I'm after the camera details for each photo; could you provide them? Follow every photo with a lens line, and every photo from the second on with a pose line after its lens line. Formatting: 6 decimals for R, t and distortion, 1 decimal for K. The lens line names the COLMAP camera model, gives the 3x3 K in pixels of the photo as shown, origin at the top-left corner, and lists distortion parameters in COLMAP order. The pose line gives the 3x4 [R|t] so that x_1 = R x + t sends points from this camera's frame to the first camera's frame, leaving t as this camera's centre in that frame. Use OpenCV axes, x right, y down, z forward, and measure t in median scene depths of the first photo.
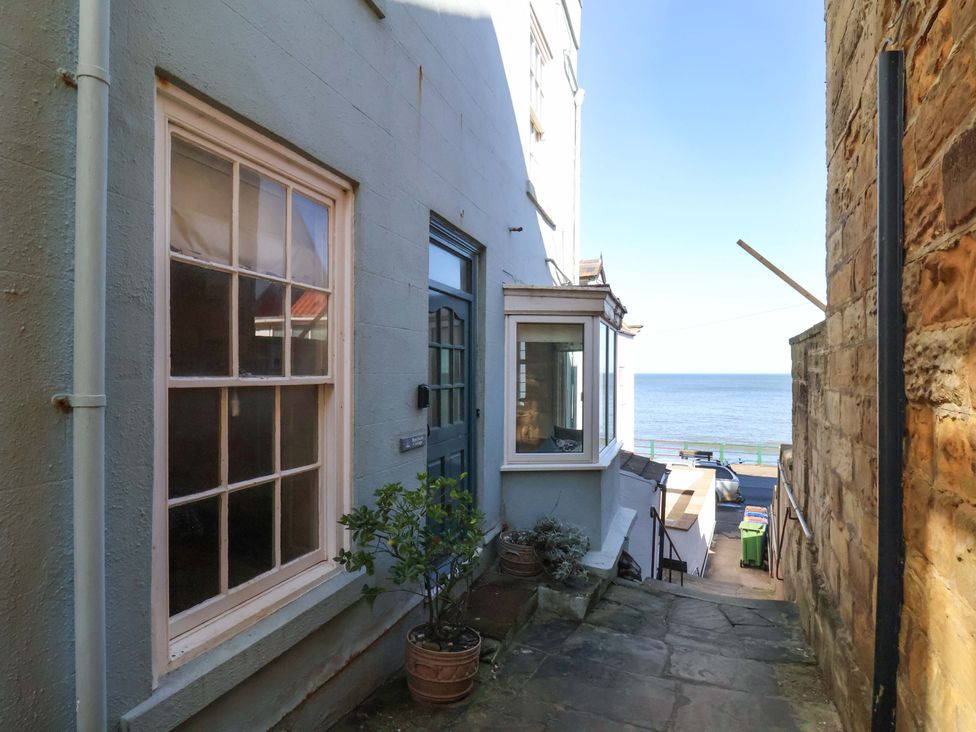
lens RADIAL K [[521.0, 0, 488.0], [0, 521.0, 366.0], [0, 0, 1]] dist [0.015197, 0.000329]
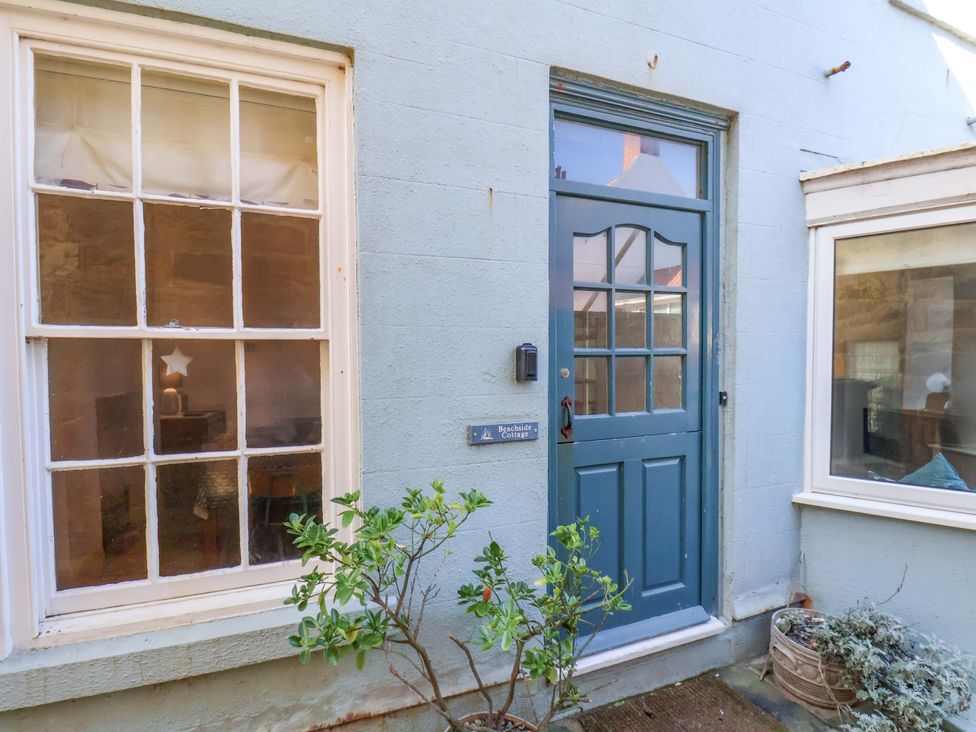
lens RADIAL K [[505.2, 0, 488.0], [0, 505.2, 366.0], [0, 0, 1]] dist [0.002090, -0.010092]
pose [[0.672744, 0.009798, -0.739811, 0.367493], [0.016092, 0.999482, 0.027871, 0.053078], [0.739701, -0.030654, 0.672238, 0.667211]]
